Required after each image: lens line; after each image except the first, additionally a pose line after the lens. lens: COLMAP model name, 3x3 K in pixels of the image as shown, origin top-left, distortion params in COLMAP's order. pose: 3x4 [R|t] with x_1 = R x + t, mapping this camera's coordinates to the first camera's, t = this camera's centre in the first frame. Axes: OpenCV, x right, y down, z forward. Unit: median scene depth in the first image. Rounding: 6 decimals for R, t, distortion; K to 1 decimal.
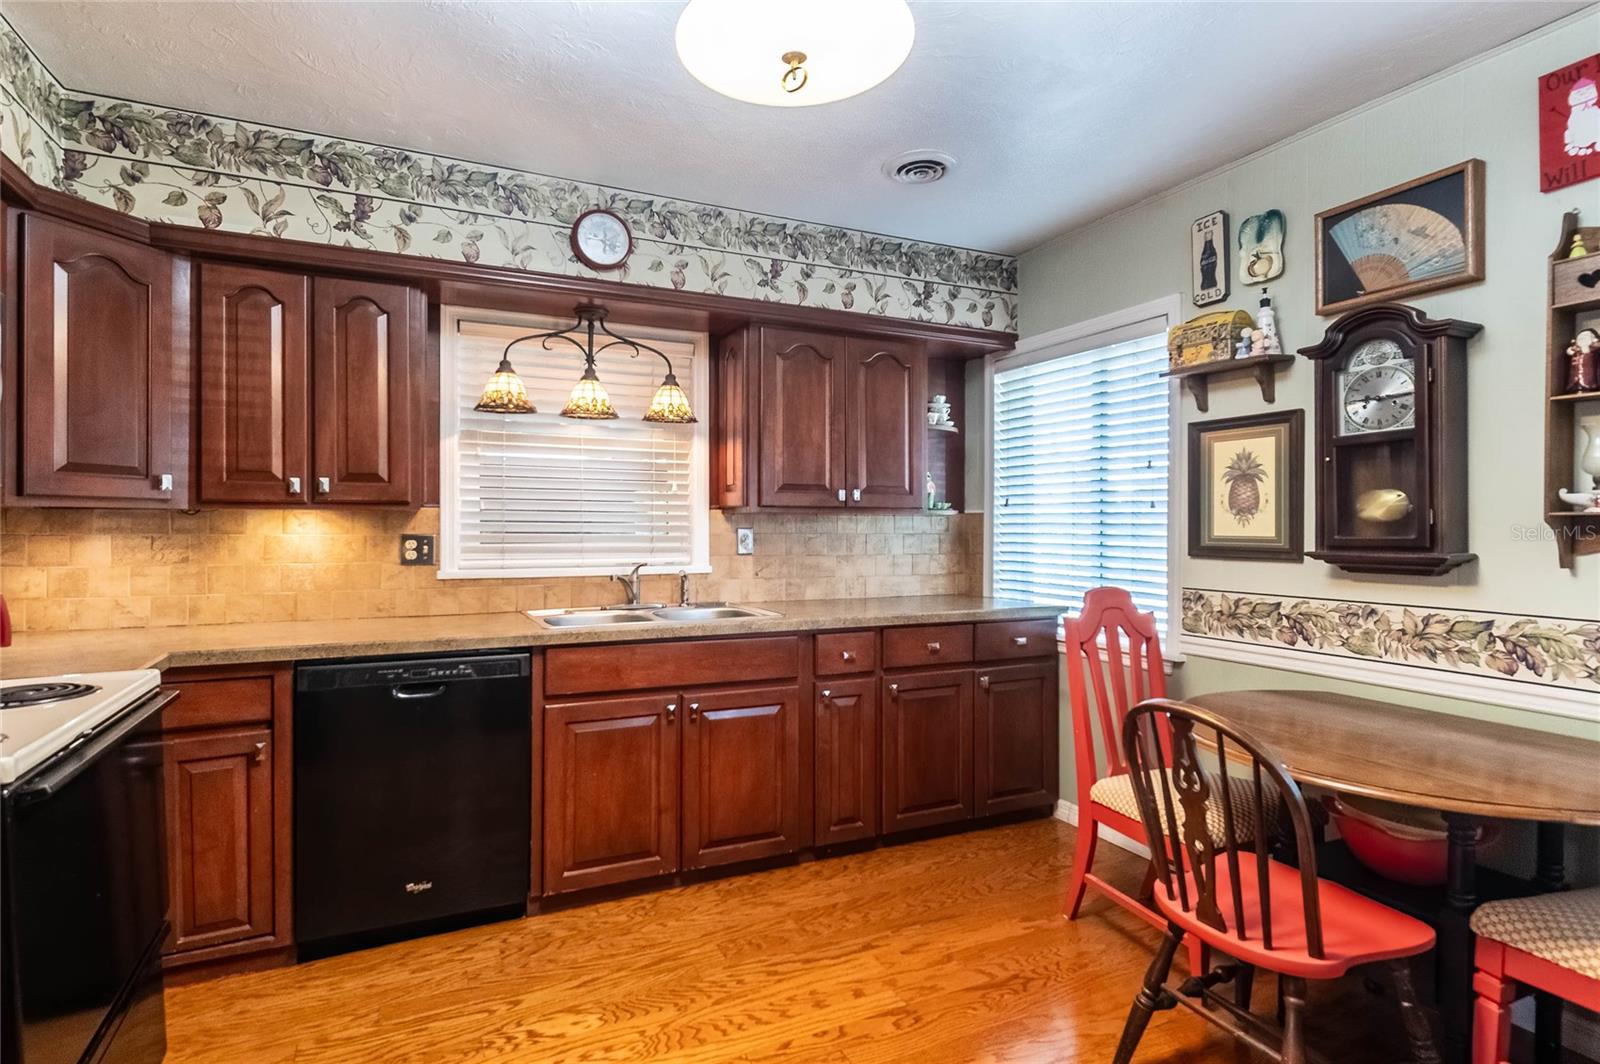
lens RADIAL K [[721.8, 0, 771.6], [0, 721.8, 532.9], [0, 0, 1]] dist [0.004567, -0.007544]
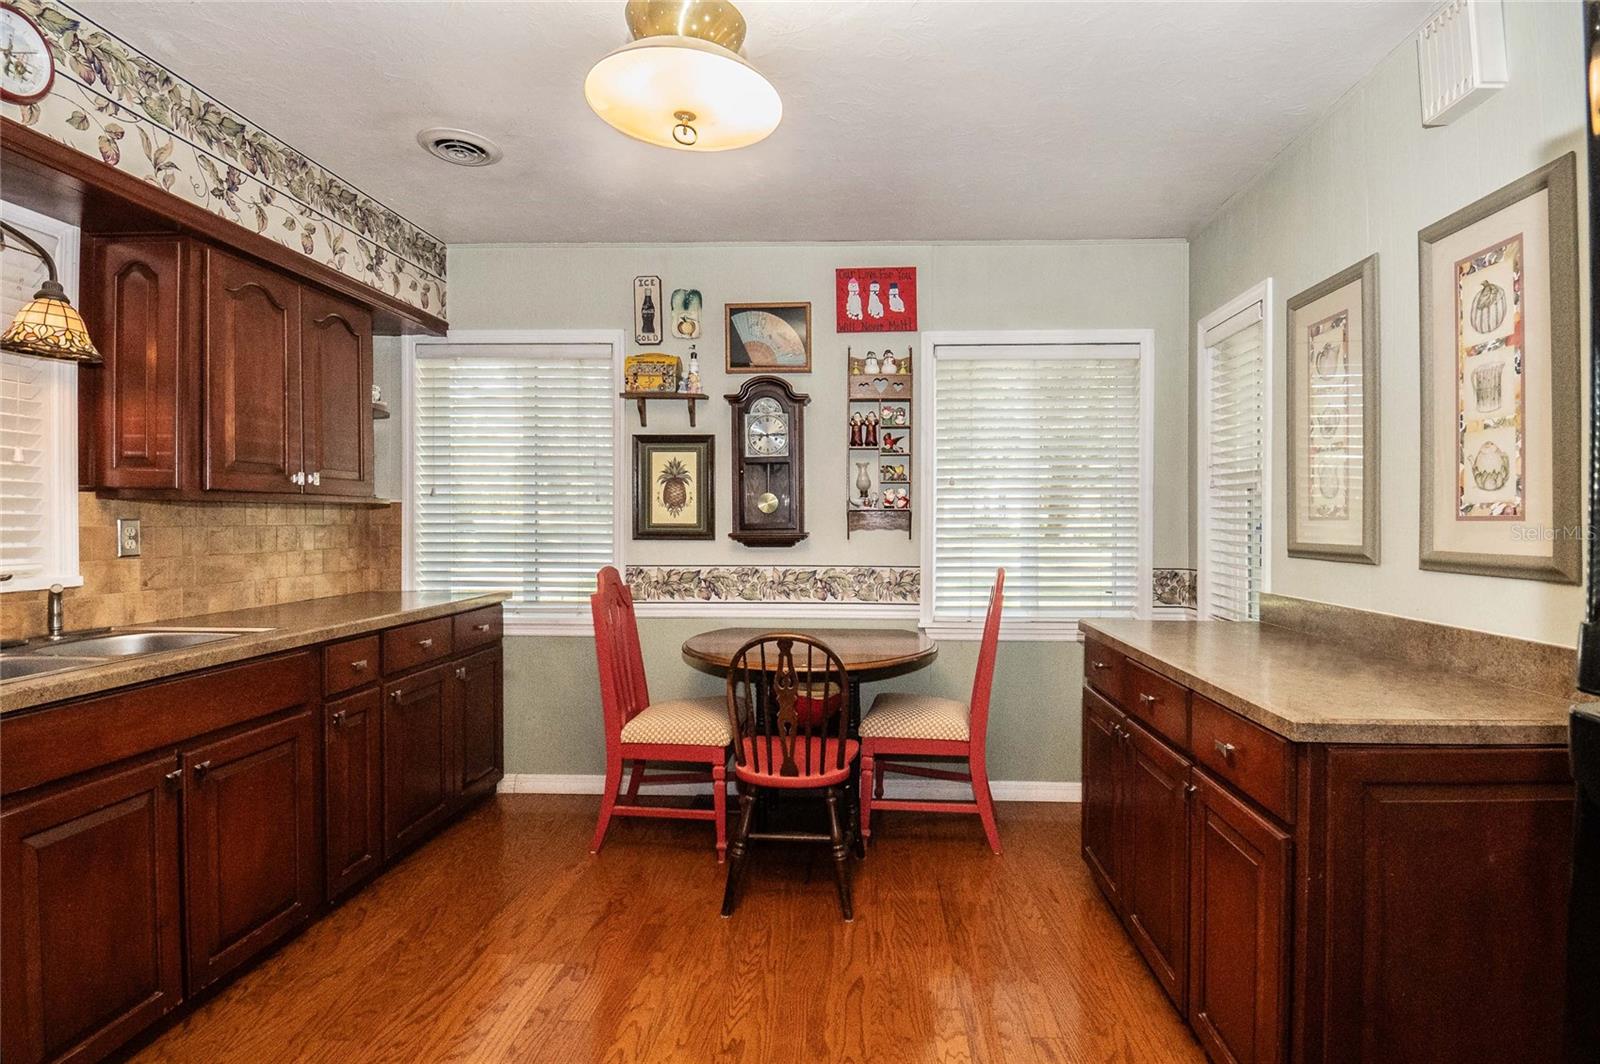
lens RADIAL K [[783.0, 0, 771.0], [0, 783.0, 519.0], [0, 0, 1]] dist [-0.034002, -0.004962]
pose [[0.477683, -0.001397, 0.878531, -0.469817], [0.009476, 0.999949, -0.003563, 0.002566], [-0.878481, 0.010027, 0.477672, 0.127185]]
